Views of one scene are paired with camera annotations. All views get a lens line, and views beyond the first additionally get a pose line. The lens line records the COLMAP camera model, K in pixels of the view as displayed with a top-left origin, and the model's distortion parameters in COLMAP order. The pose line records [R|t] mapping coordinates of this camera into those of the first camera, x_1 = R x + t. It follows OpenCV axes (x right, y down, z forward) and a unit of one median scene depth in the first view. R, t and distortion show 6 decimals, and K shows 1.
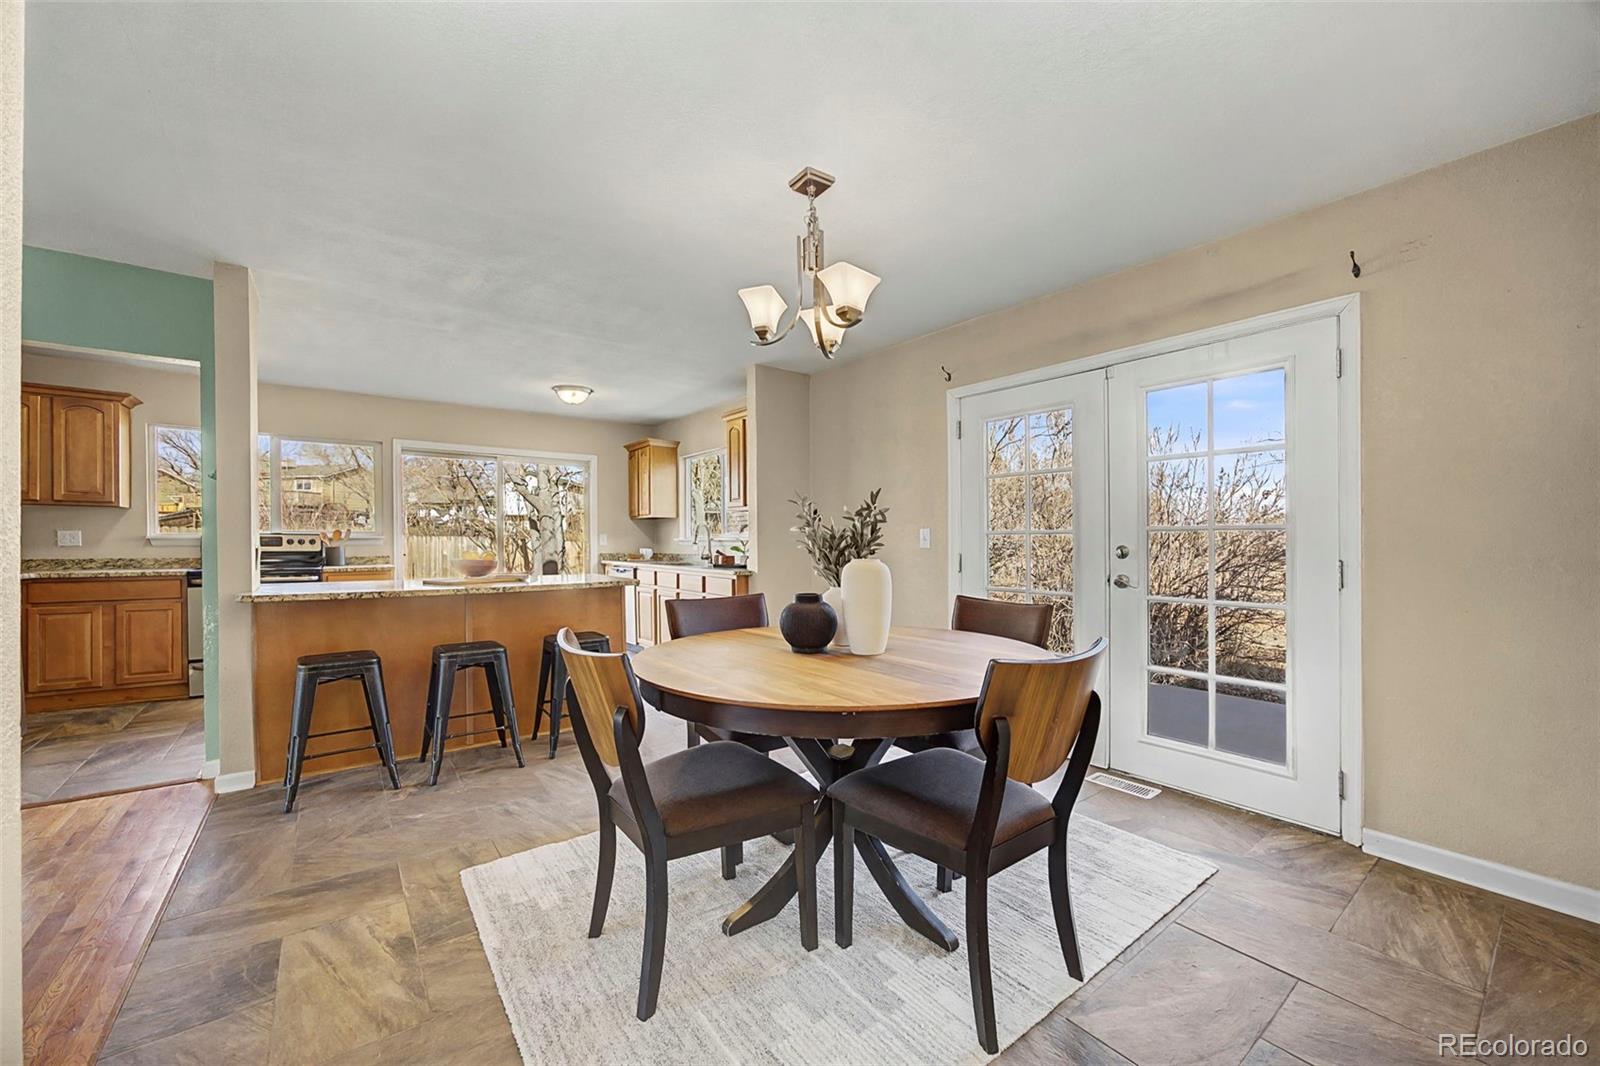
lens RADIAL K [[634.9, 0, 794.1], [0, 634.9, 544.2], [0, 0, 1]] dist [-0.004461, 0.000241]
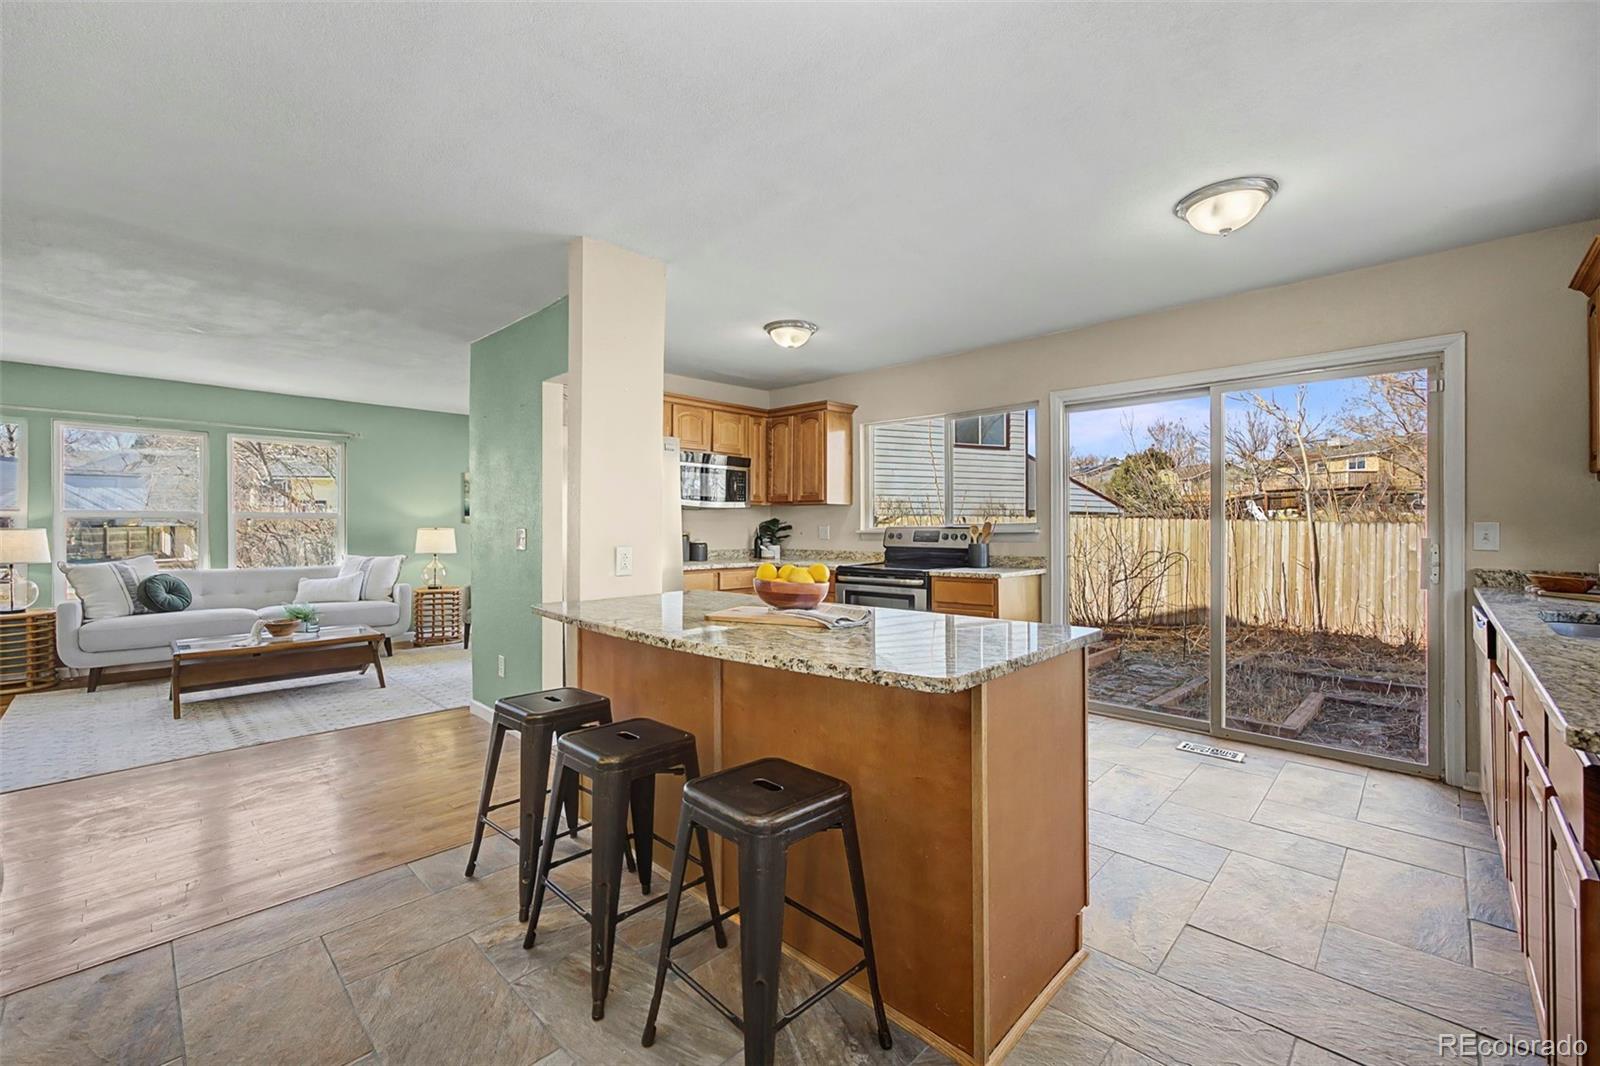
lens RADIAL K [[634.9, 0, 791.3], [0, 634.9, 529.3], [0, 0, 1]] dist [-0.004461, 0.000241]
pose [[0.134652, 0.005124, -0.990880, 0.044663], [-0.003270, 0.999983, 0.004727, -0.017915], [0.990888, 0.002604, 0.134666, 0.677451]]
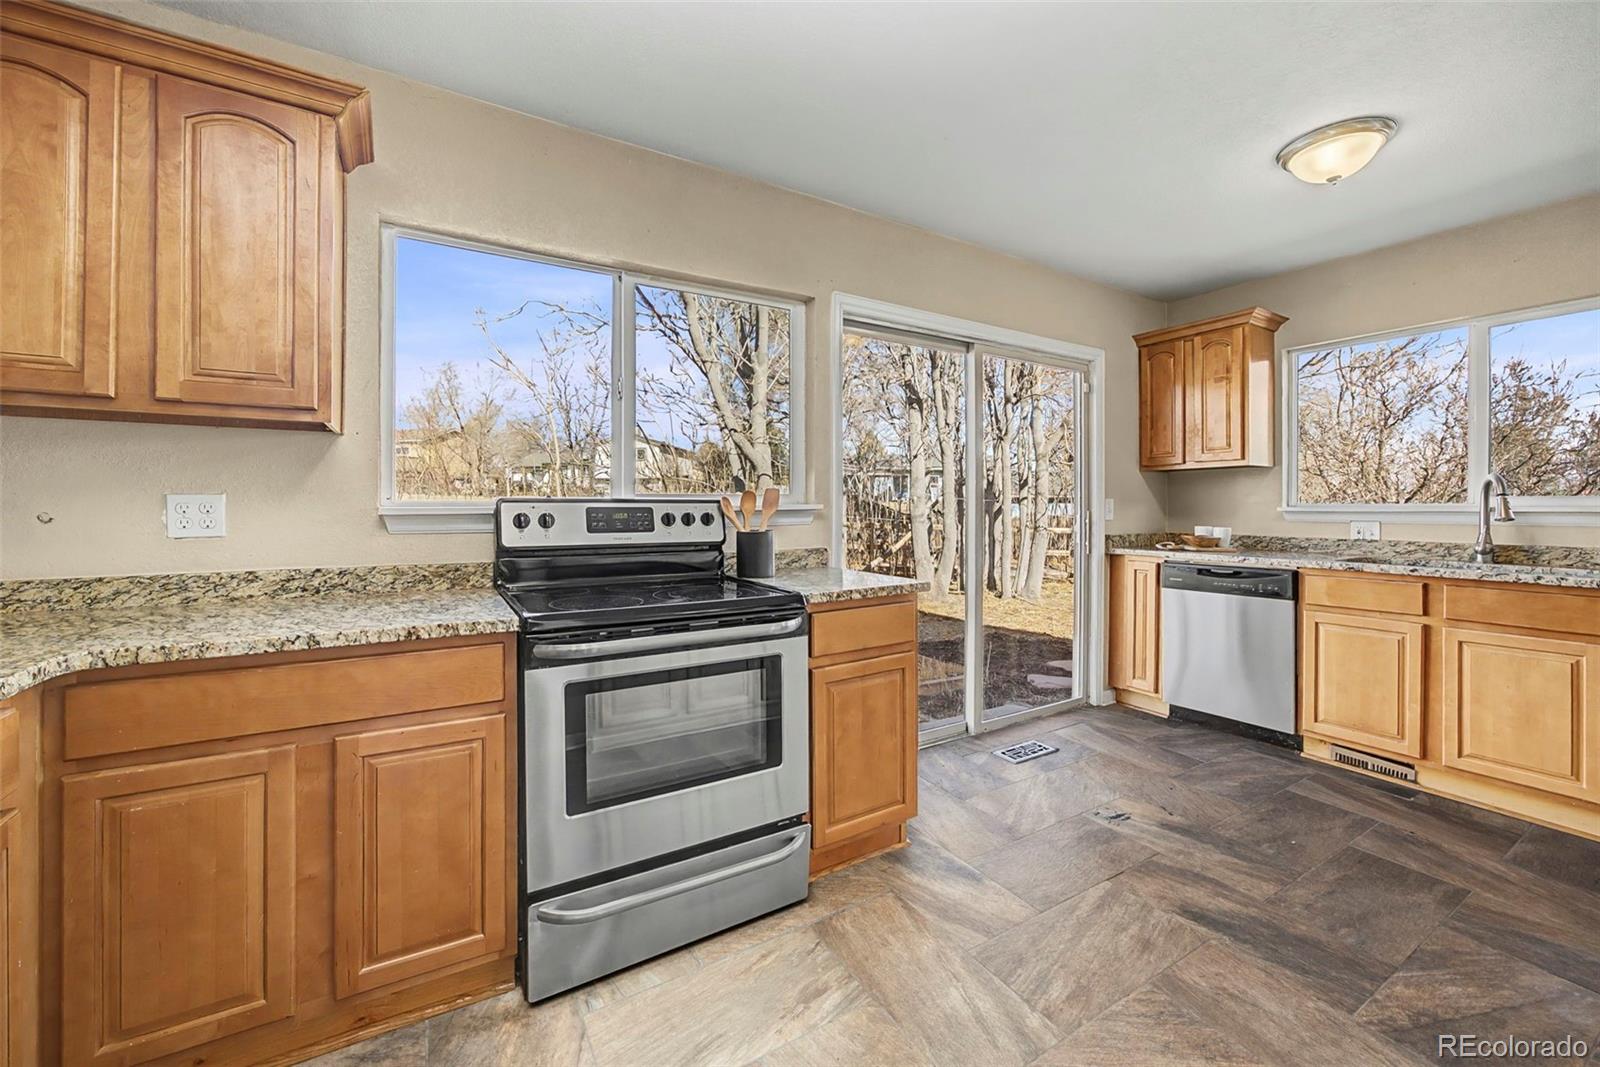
lens RADIAL K [[634.9, 0, 785.6], [0, 634.9, 500.6], [0, 0, 1]] dist [-0.004461, 0.000241]
pose [[0.995069, 0.000323, -0.099183, -0.682618], [-0.001303, 0.999951, -0.009820, -0.012751], [0.099175, 0.009901, 0.995021, 0.591434]]
